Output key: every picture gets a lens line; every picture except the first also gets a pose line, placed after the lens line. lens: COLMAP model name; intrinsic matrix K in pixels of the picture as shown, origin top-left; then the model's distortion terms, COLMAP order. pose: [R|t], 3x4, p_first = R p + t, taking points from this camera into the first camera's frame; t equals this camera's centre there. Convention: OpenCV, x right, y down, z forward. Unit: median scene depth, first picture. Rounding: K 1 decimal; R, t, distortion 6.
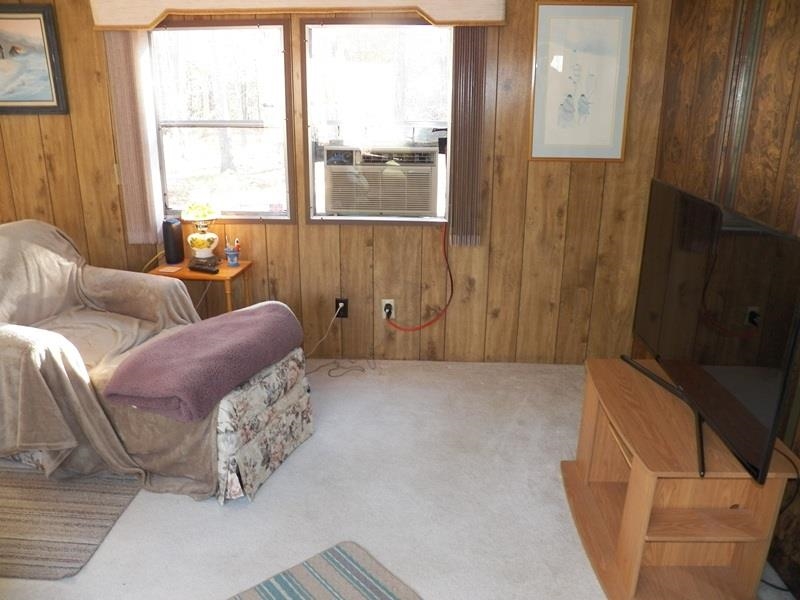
lens RADIAL K [[658.7, 0, 399.0], [0, 658.7, 317.4], [0, 0, 1]] dist [-0.071927, 0.008246]
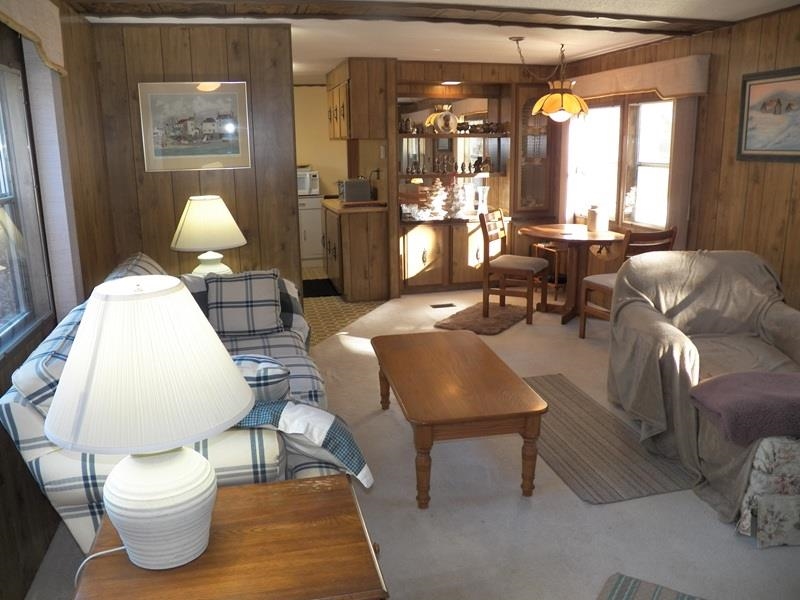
lens RADIAL K [[690.7, 0, 400.0], [0, 690.7, 300.0], [0, 0, 1]] dist [-0.006970, -0.001863]
pose [[0.264194, 0.201089, -0.943274, 0.537803], [-0.304014, 0.945527, 0.116420, -0.030072], [0.915301, 0.256011, 0.310936, 0.081176]]
